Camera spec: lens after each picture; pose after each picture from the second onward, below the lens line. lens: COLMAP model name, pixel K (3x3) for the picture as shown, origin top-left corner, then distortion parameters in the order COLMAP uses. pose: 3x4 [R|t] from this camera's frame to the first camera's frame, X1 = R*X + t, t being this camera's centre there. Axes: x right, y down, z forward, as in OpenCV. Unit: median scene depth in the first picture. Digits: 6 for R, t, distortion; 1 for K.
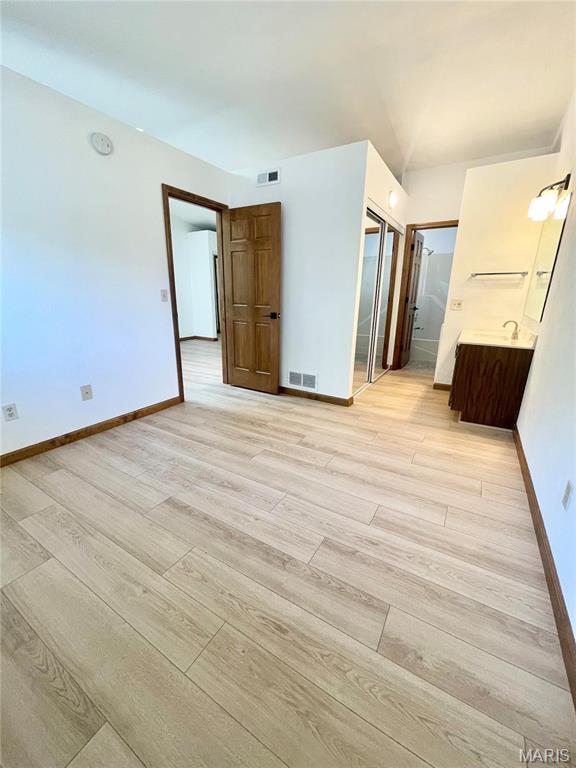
lens RADIAL K [[309.0, 0, 285.5], [0, 309.0, 381.5], [0, 0, 1]] dist [-0.002460, 0.000196]
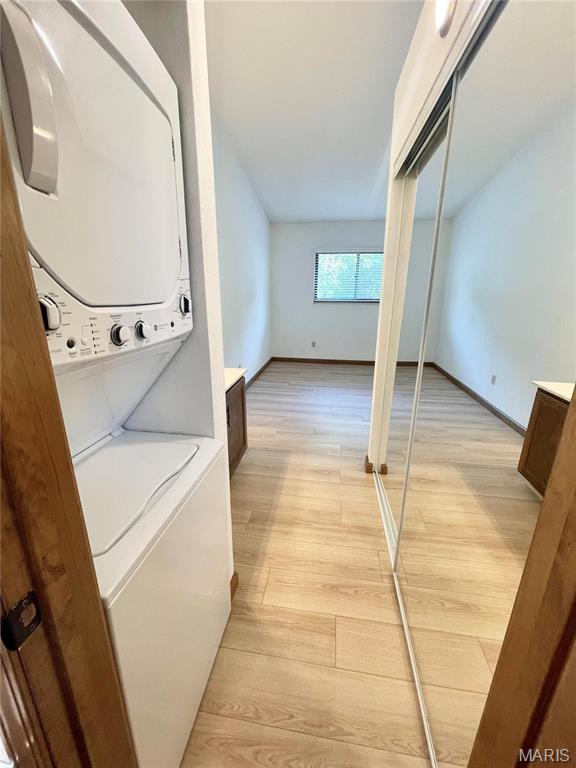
lens RADIAL K [[310.2, 0, 286.9], [0, 310.2, 381.9], [0, 0, 1]] dist [0.001496, 0.000221]
pose [[-0.921209, 0.092943, -0.377804, 0.771911], [-0.123698, 0.850697, 0.510895, -0.536003], [0.368880, 0.517375, -0.772172, 1.686357]]
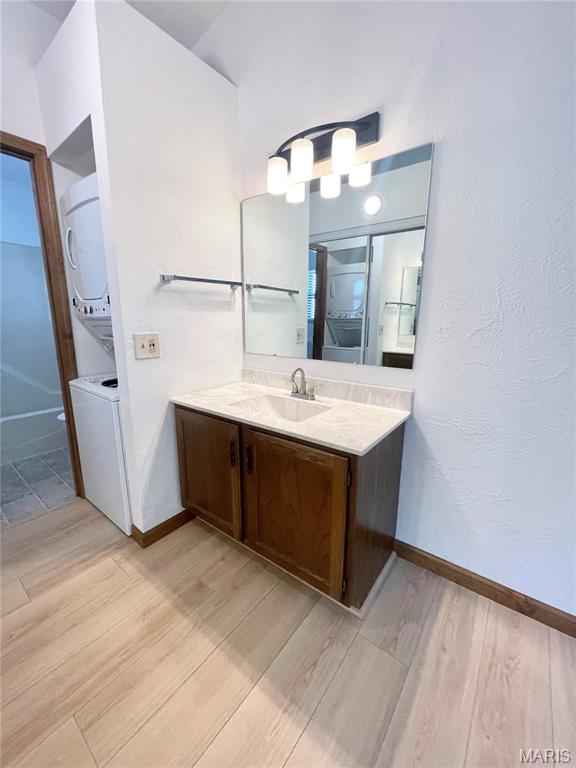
lens RADIAL K [[309.0, 0, 285.5], [0, 309.0, 381.5], [0, 0, 1]] dist [-0.002460, 0.000196]
pose [[0.117413, -0.206742, 0.971325, 0.209675], [0.273553, 0.946984, 0.168495, -0.290801], [-0.954664, 0.245925, 0.167743, 0.992926]]
